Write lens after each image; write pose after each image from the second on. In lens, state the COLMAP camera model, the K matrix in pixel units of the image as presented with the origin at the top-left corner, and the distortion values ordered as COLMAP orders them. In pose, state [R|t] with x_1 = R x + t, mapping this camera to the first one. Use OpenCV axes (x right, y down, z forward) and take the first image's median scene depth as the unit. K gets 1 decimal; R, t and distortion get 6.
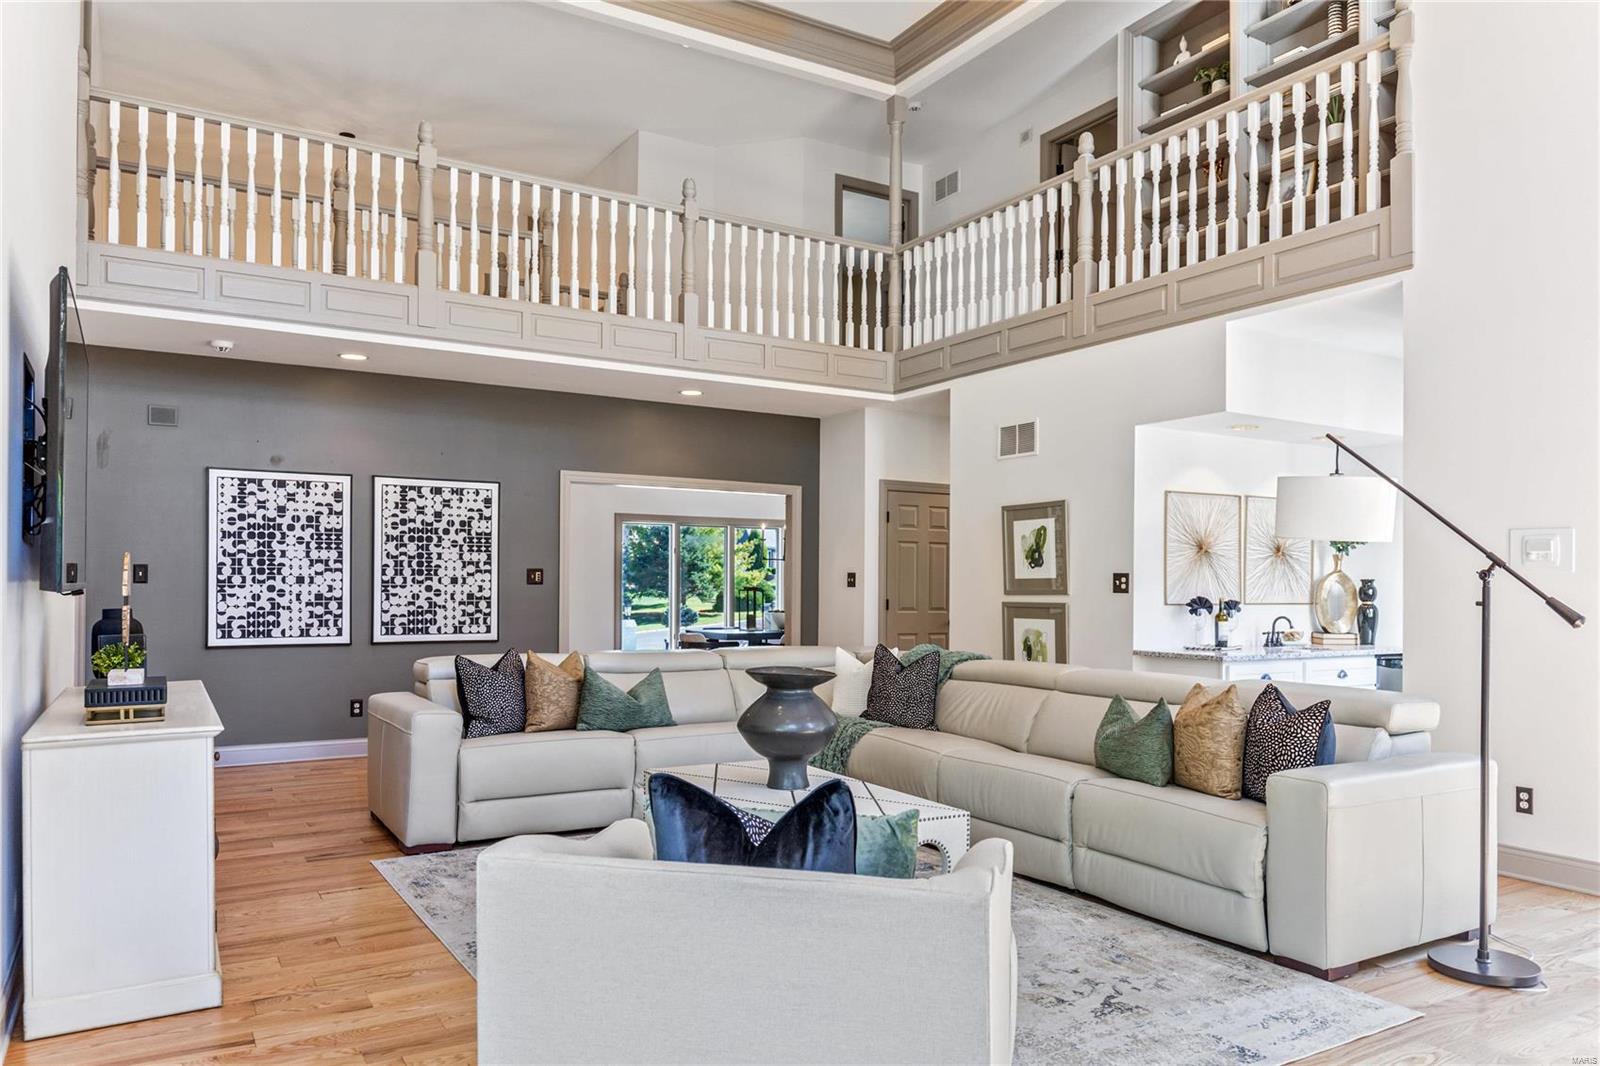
lens RADIAL K [[1100.0, 0, 834.3], [0, 1100.0, 588.4], [0, 0, 1]] dist [0.000838, 0.000817]
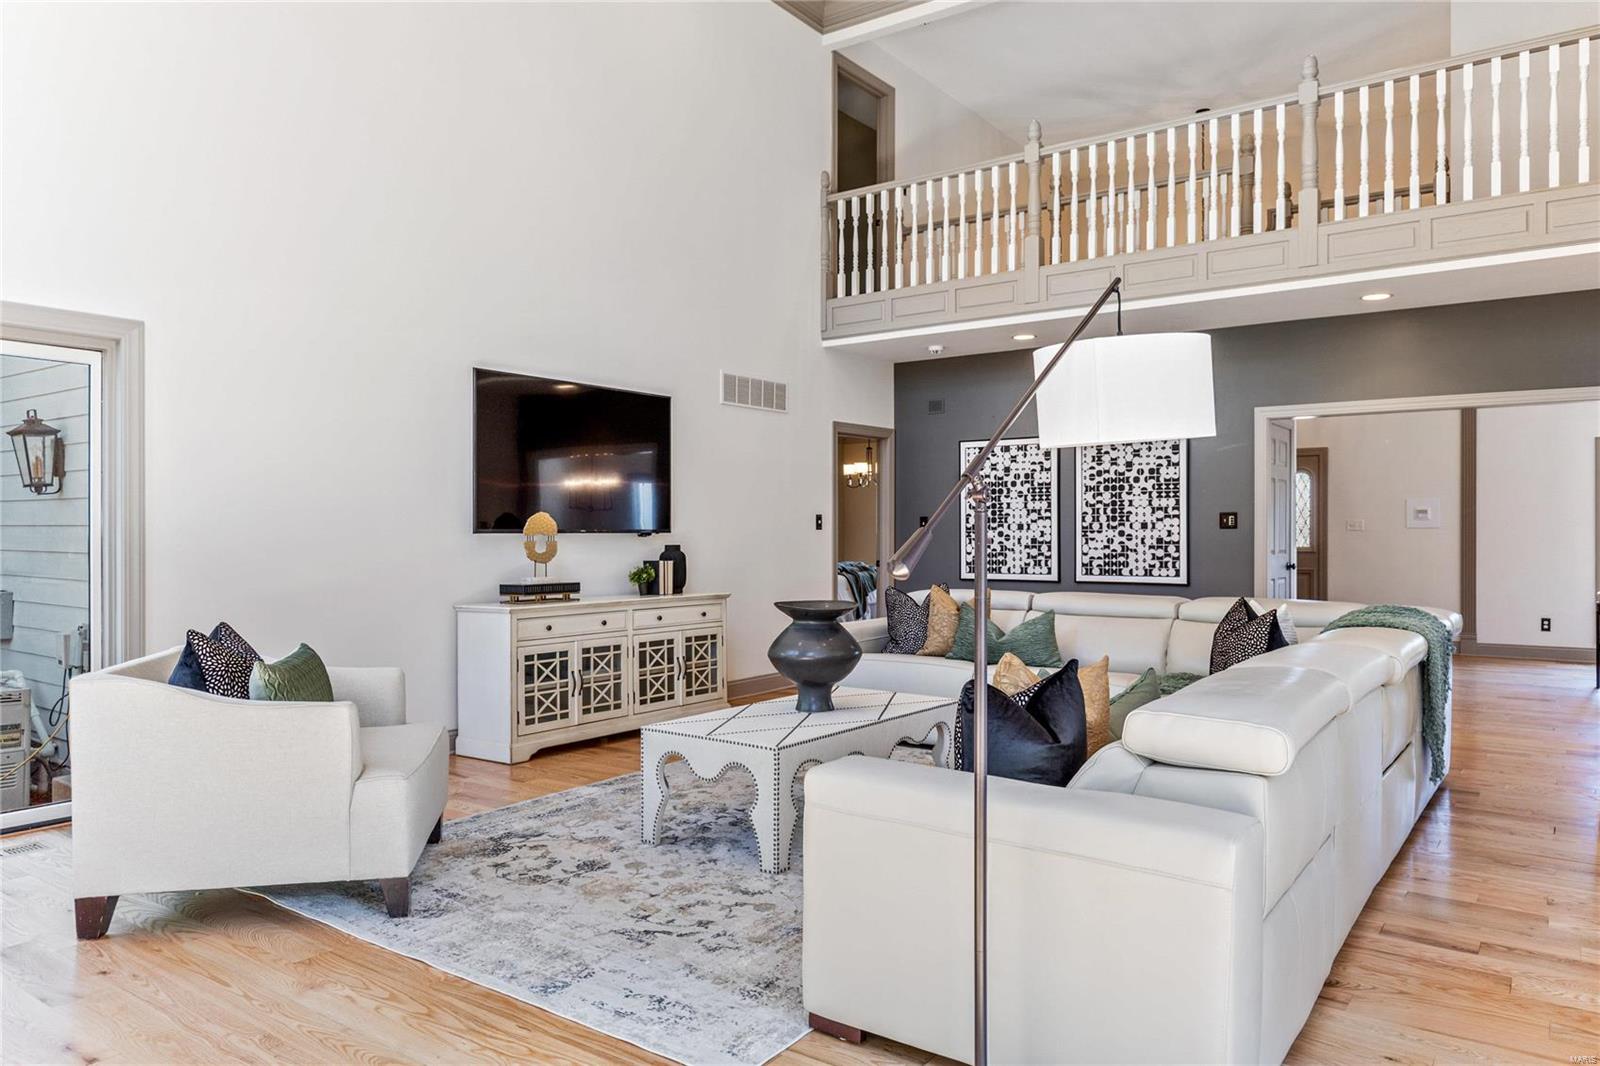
lens RADIAL K [[1100.0, 0, 802.8], [0, 1100.0, 532.5], [0, 0, 1]] dist [0.000838, 0.000817]
pose [[0.371347, -0.003798, -0.928486, 0.513256], [0.003419, 0.999990, -0.002723, 0.001219], [0.928488, -0.002163, 0.371356, 0.303562]]
